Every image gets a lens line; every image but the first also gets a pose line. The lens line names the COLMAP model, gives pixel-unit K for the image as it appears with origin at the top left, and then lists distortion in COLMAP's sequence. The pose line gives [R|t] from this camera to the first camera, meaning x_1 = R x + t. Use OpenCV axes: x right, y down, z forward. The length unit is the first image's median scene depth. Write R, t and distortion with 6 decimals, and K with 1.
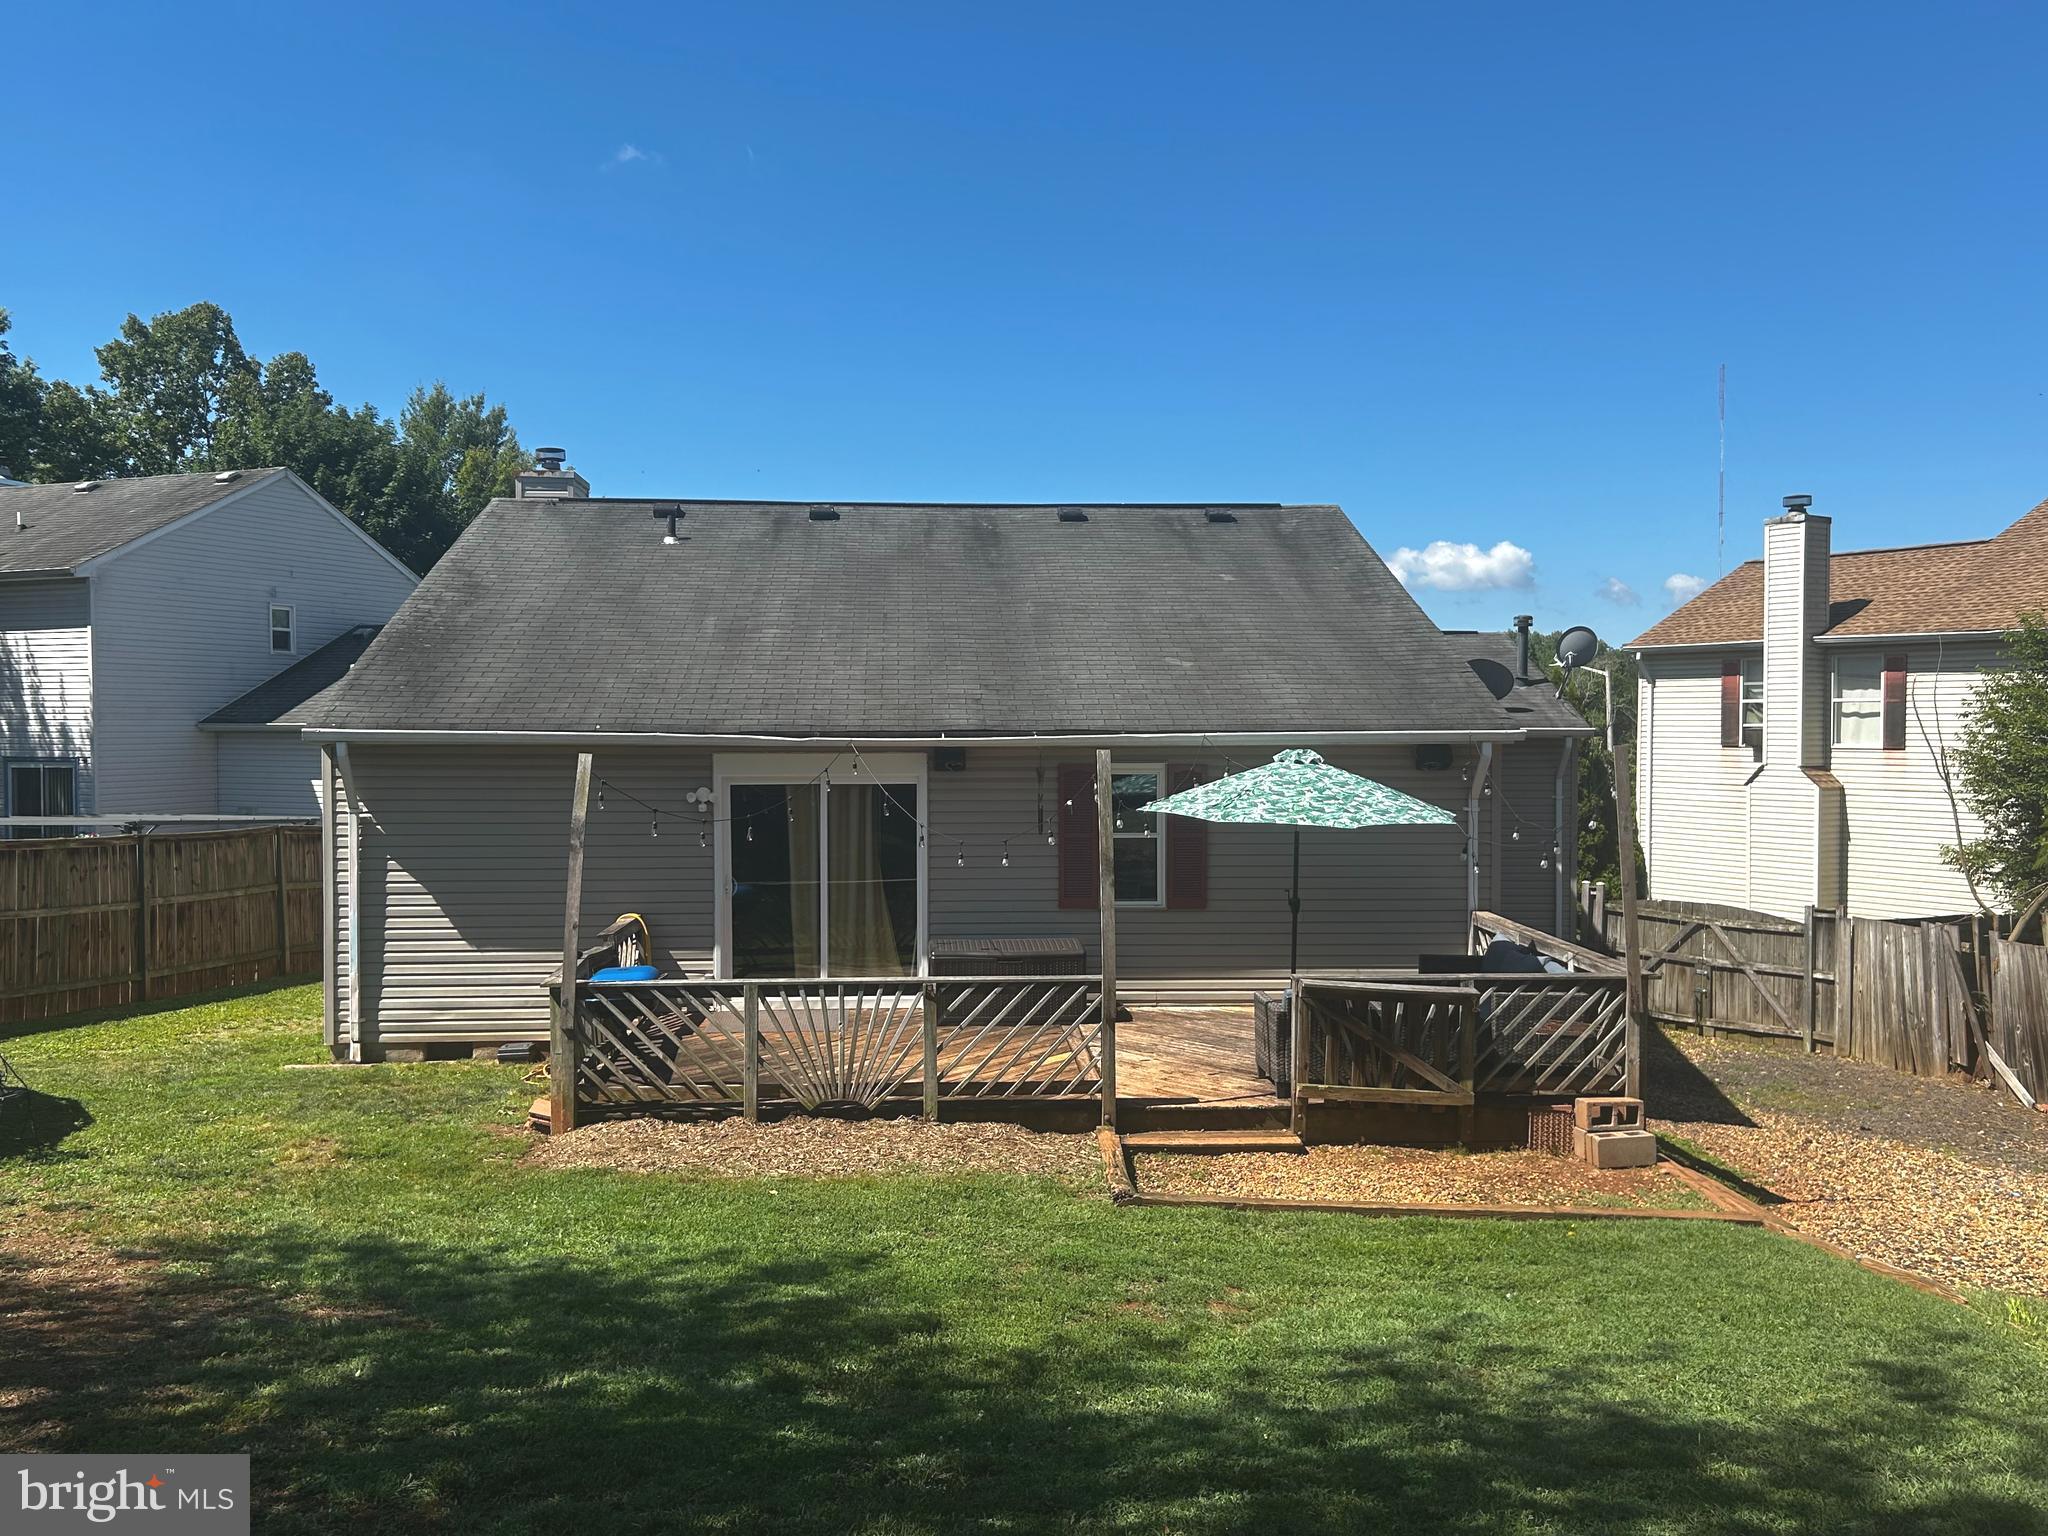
lens RADIAL K [[1705.2, 0, 1008.7], [0, 1705.2, 774.6], [0, 0, 1]] dist [0.088414, -0.148369]
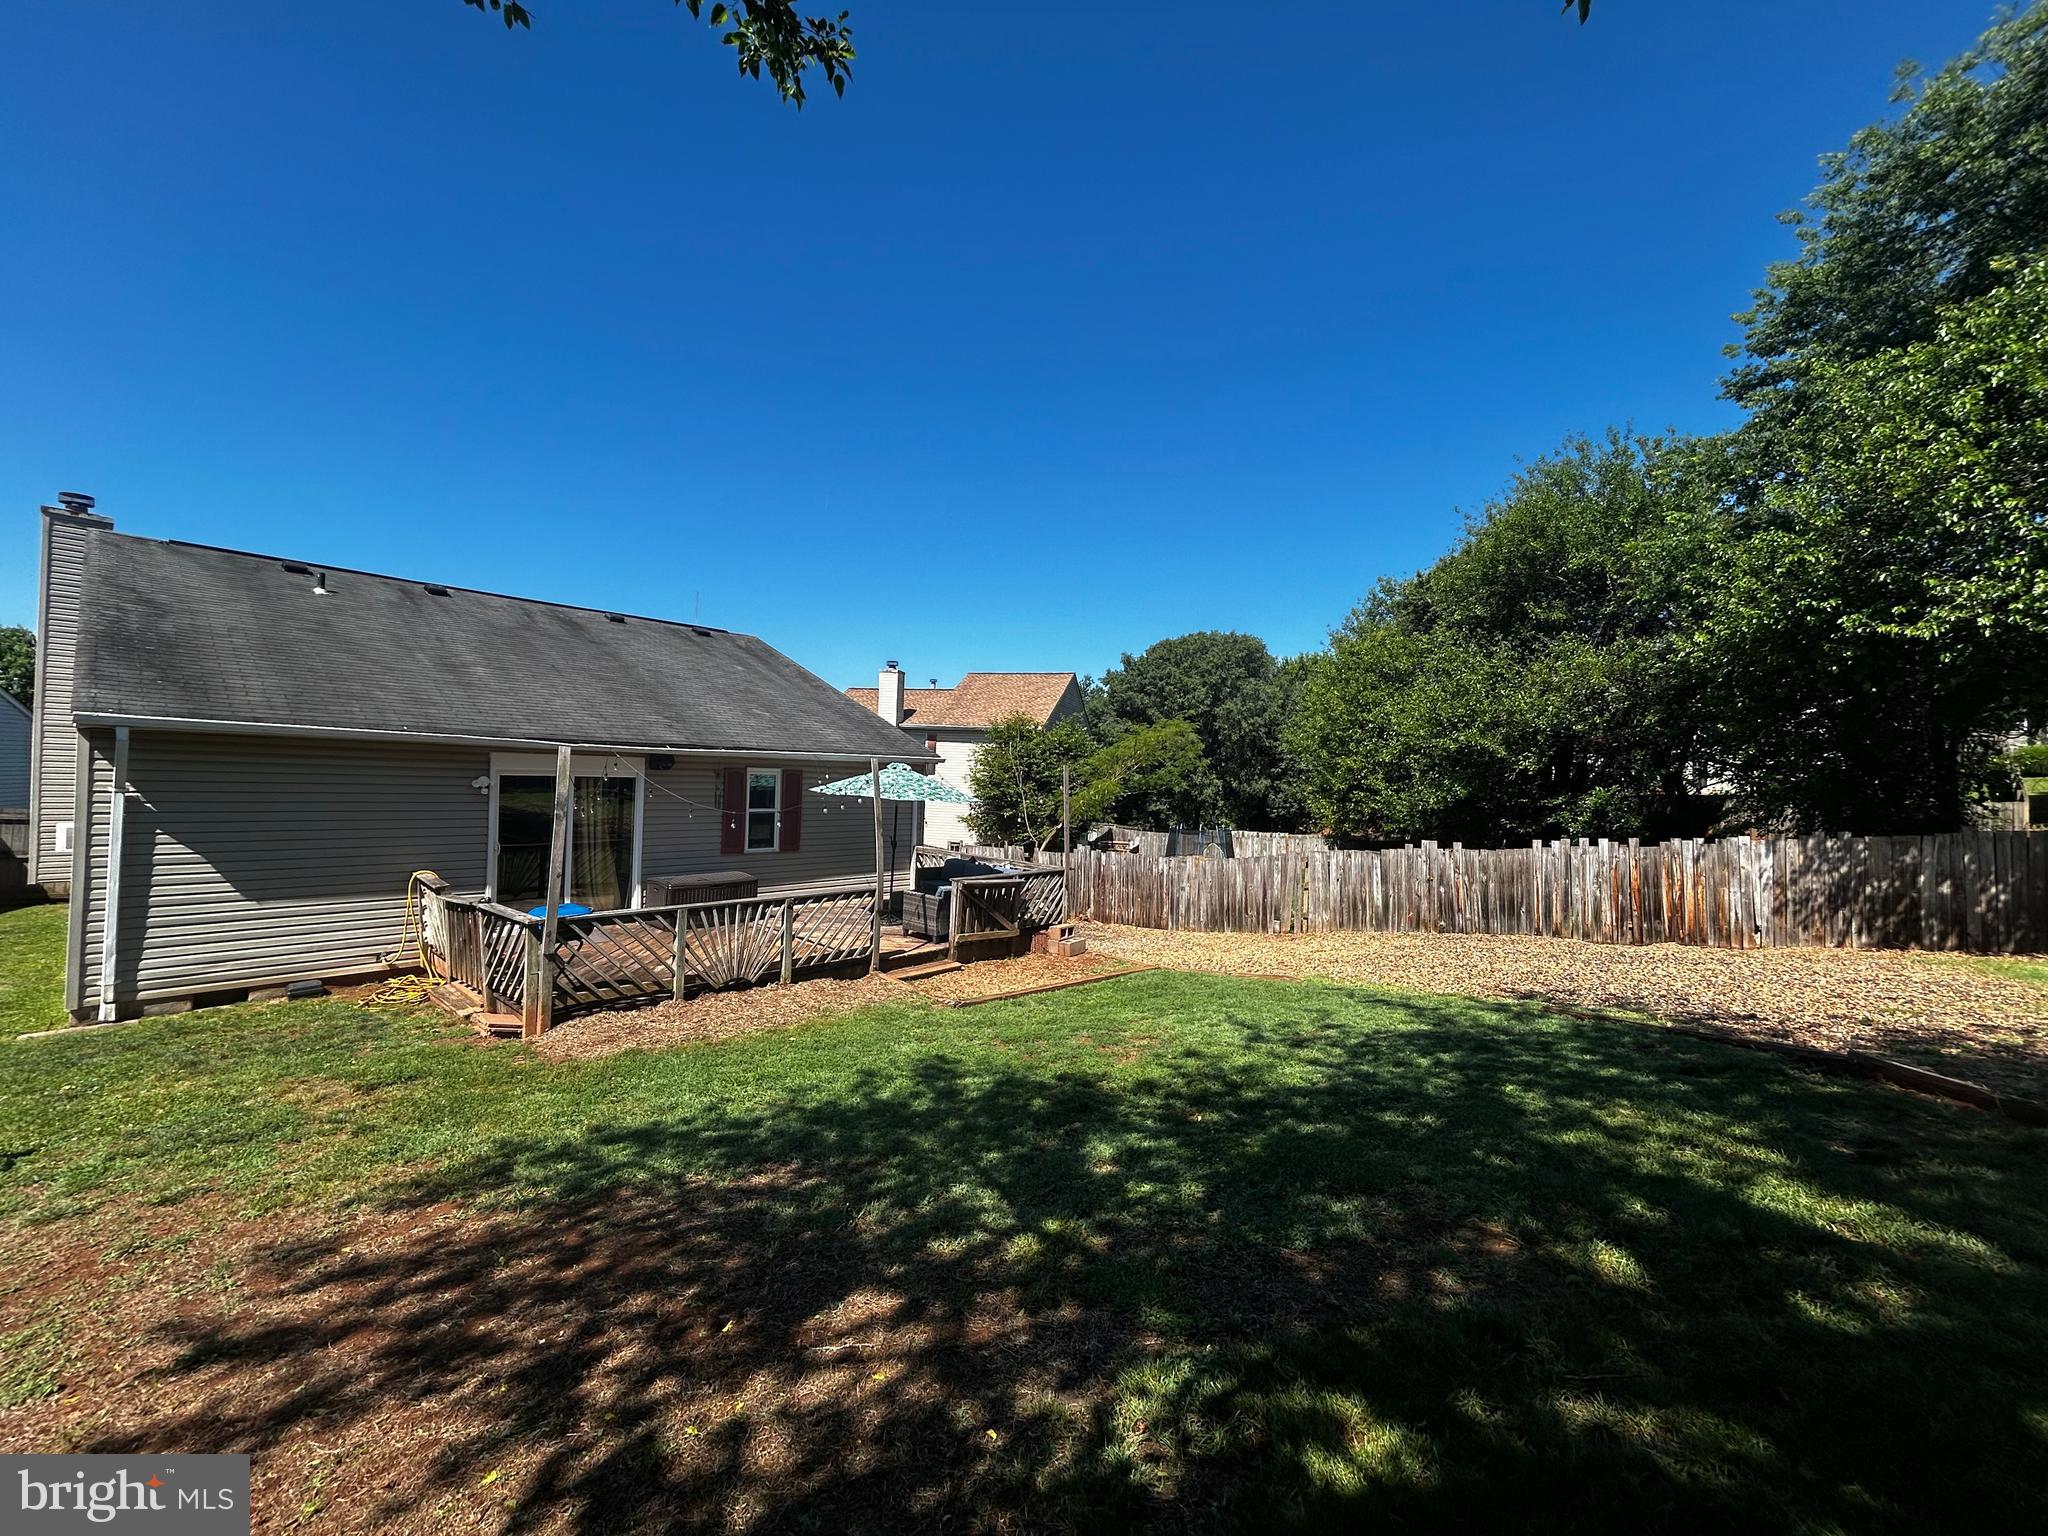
lens RADIAL K [[831.0, 0, 1022.9], [0, 831.0, 768.9], [0, 0, 1]] dist [0.003819, 0.000560]
pose [[0.708084, 0.029776, 0.705500, -0.348104], [-0.013665, 0.999501, -0.028470, 0.014702], [-0.705996, 0.010518, 0.708137, 0.218095]]
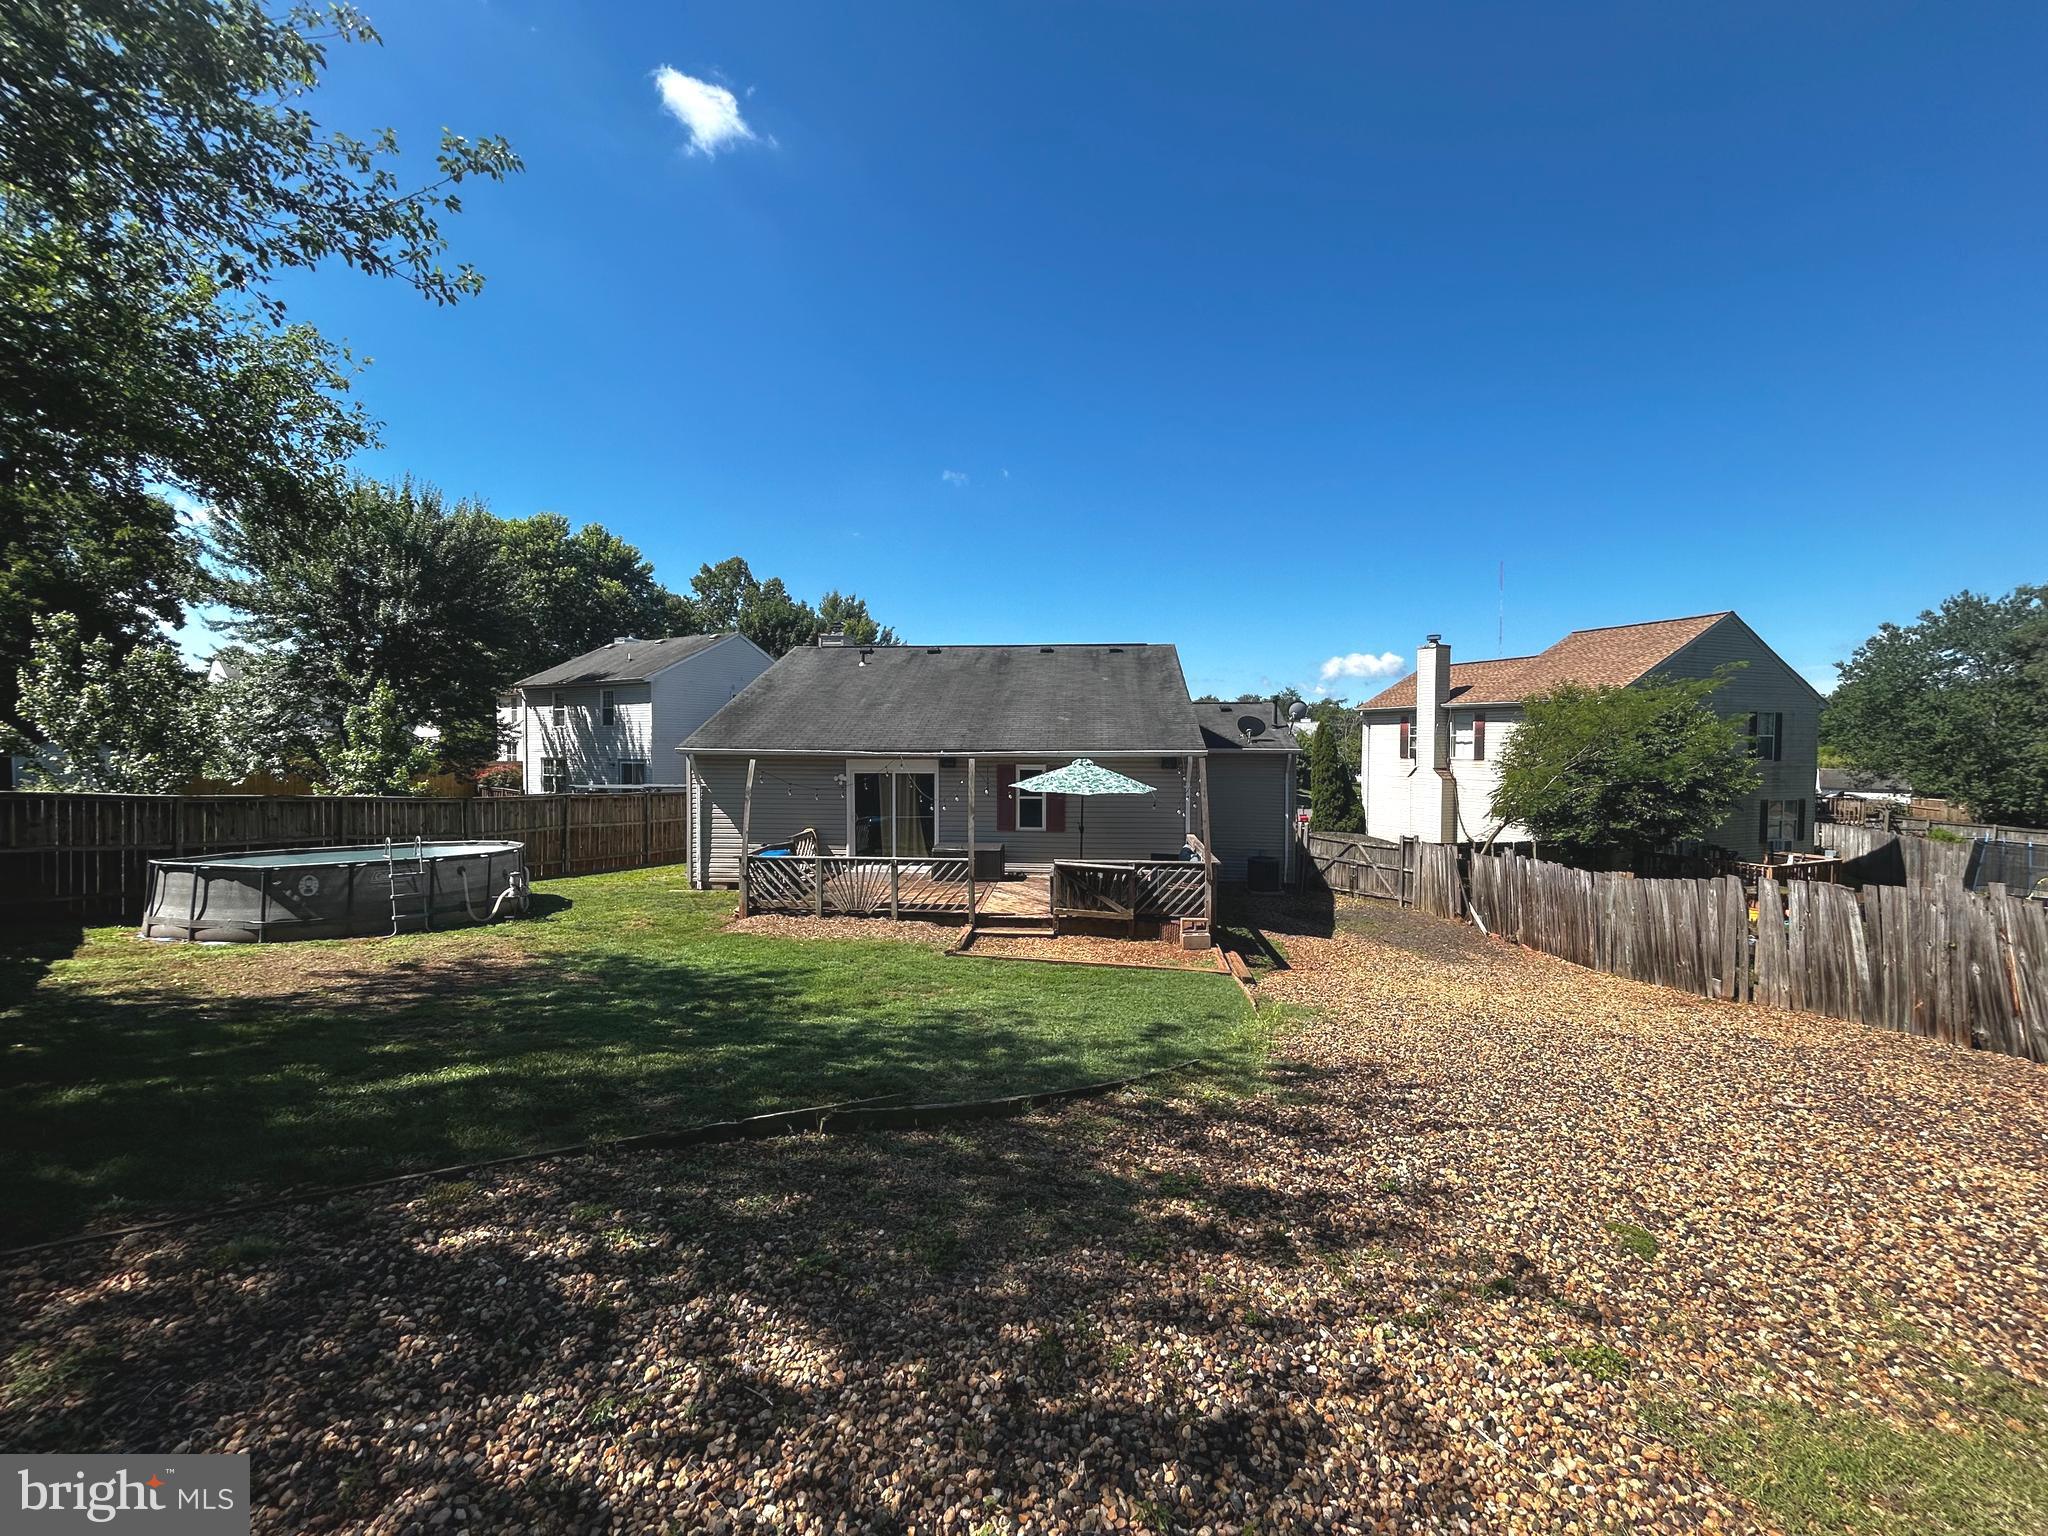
lens RADIAL K [[828.6, 0, 1024.0], [0, 828.6, 768.0], [0, 0, 1]] dist [0.002355, 0.000035]
pose [[0.990544, 0.006836, -0.137024, 0.216029], [-0.006982, 0.999975, -0.000585, -0.001845], [0.137017, 0.001536, 0.990567, -0.063267]]
